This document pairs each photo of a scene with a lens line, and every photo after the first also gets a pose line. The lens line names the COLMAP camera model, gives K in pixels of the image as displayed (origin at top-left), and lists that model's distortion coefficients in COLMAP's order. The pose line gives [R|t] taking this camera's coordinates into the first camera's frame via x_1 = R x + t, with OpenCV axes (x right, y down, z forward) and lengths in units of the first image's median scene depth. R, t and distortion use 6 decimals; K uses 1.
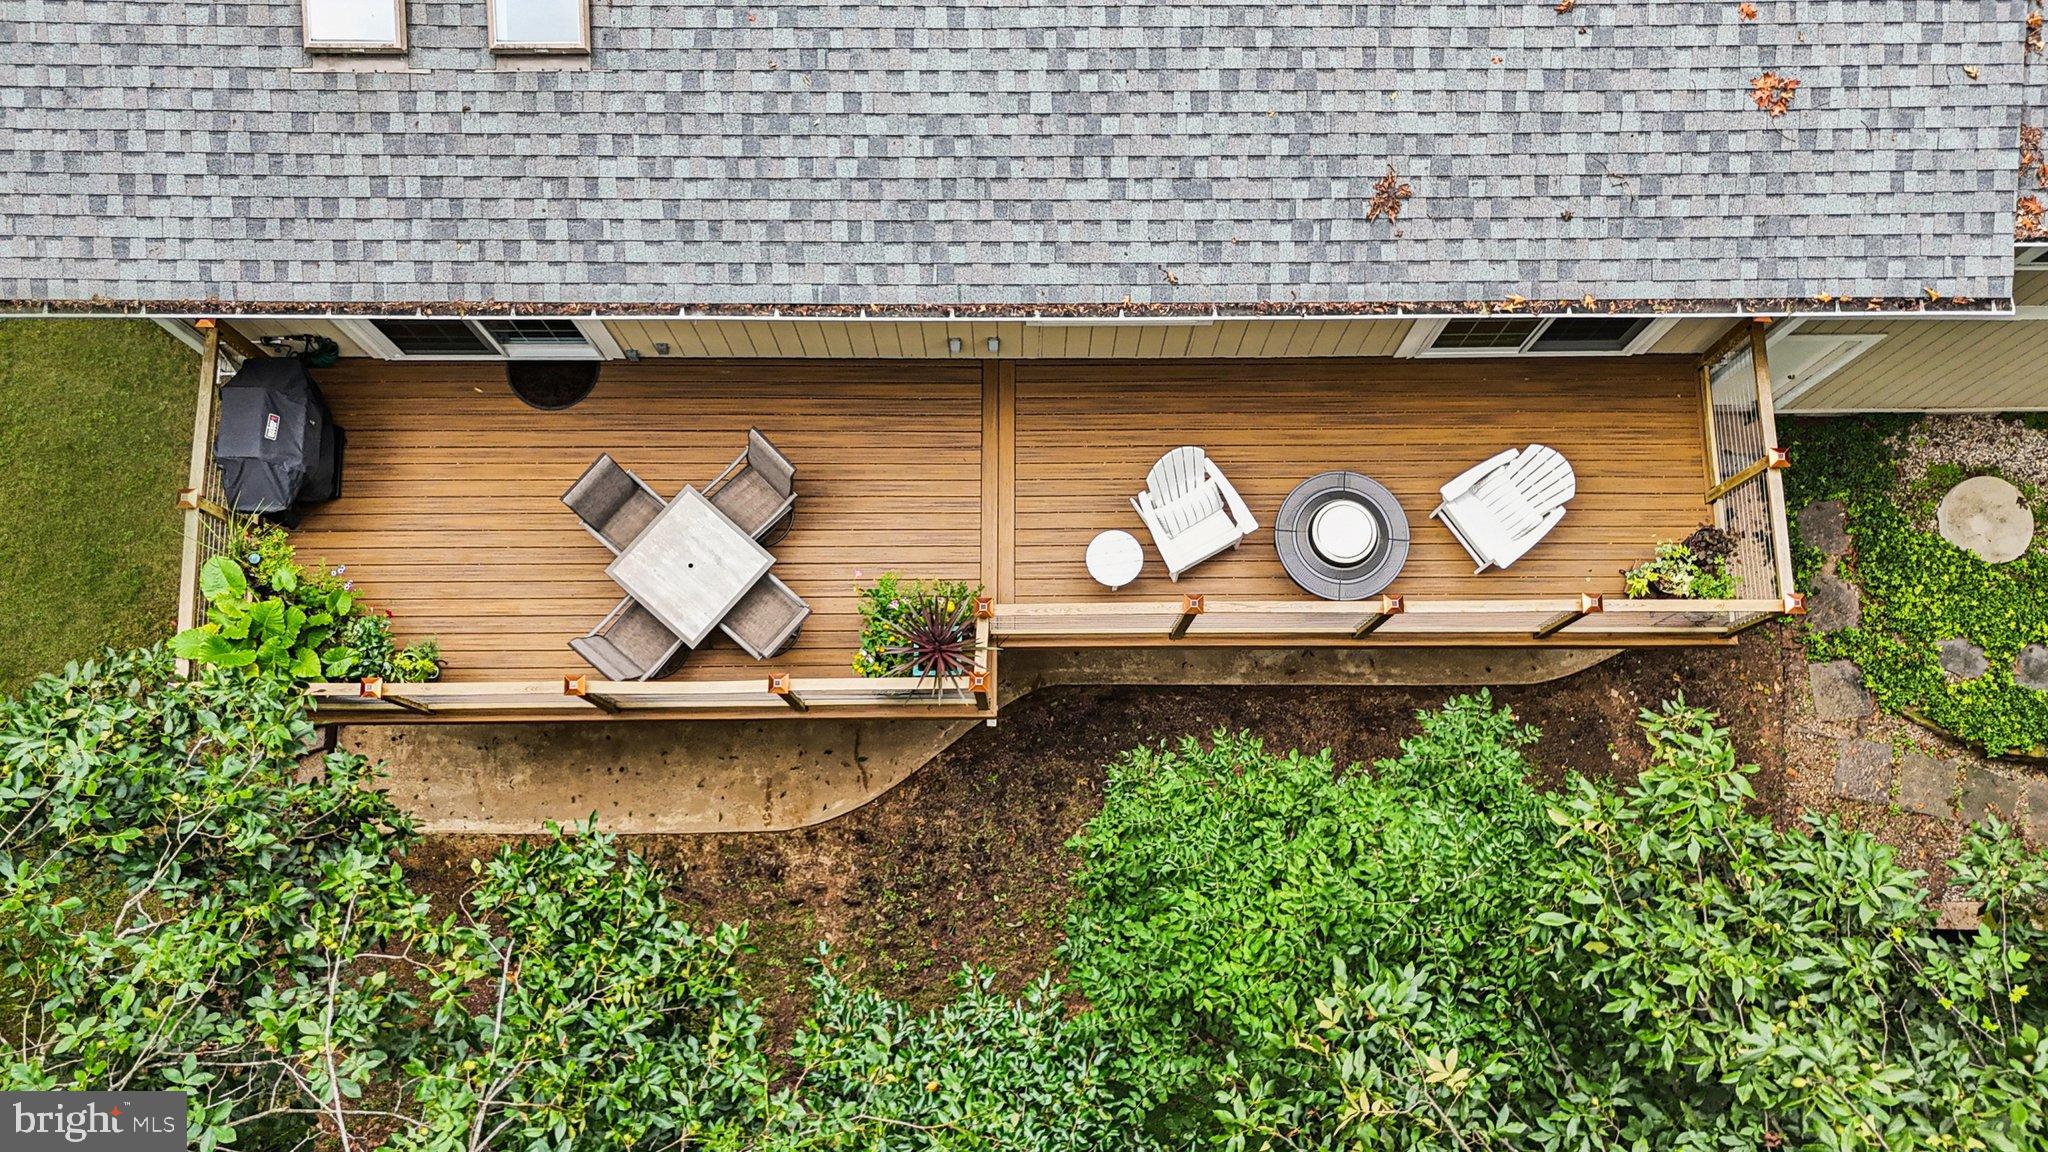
lens RADIAL K [[1520.8, 0, 1024.1], [0, 1520.8, 581.2], [0, 0, 1]] dist [0.030735, -0.002595]
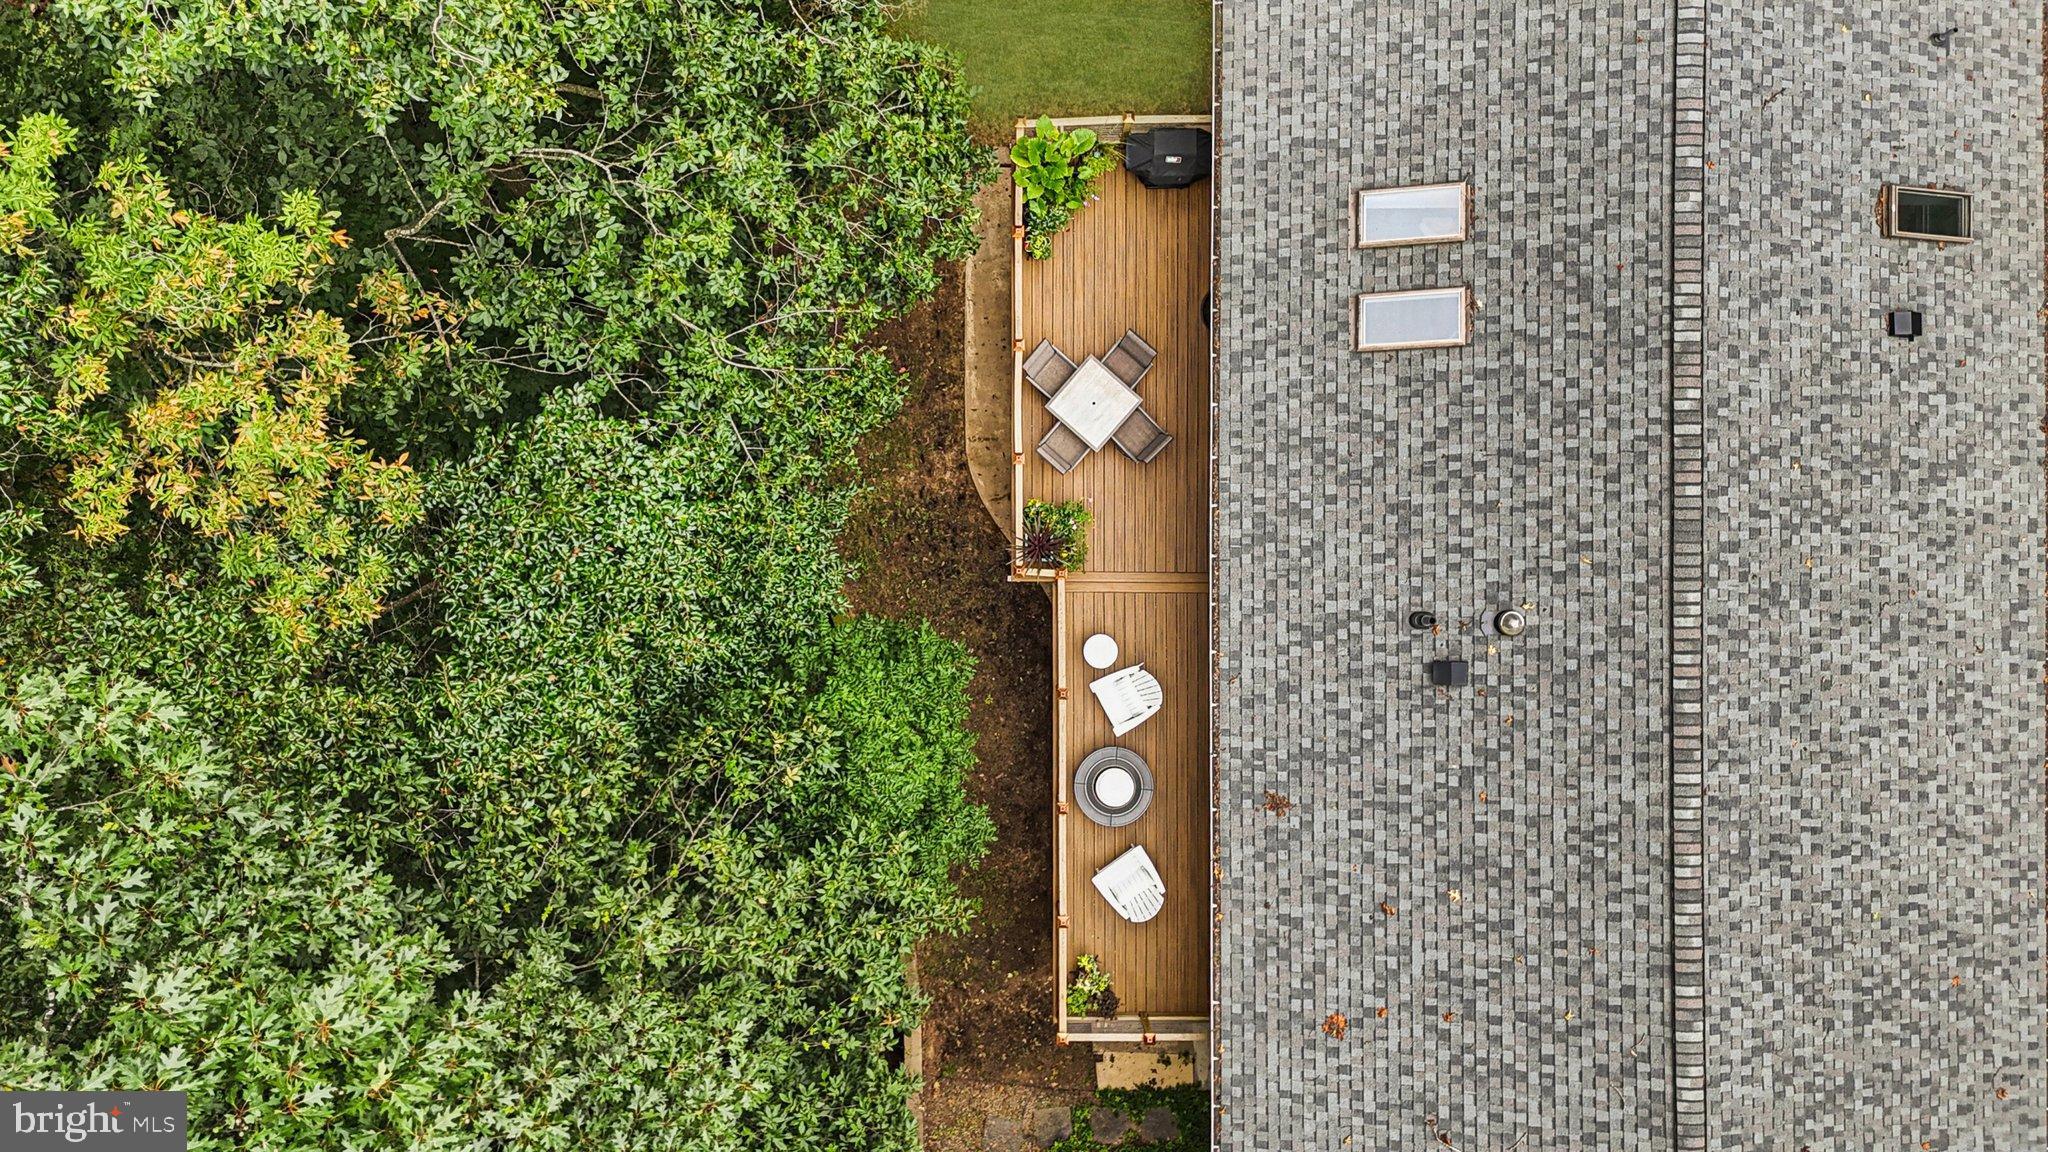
lens RADIAL K [[1520.8, 0, 1024.5], [0, 1520.8, 580.0], [0, 0, 1]] dist [0.030735, -0.002595]
pose [[-0.005064, 0.999733, -0.022535, 0.021501], [-0.977117, -0.000155, 0.212703, -0.337153], [0.212643, 0.023097, 0.976857, -0.775474]]
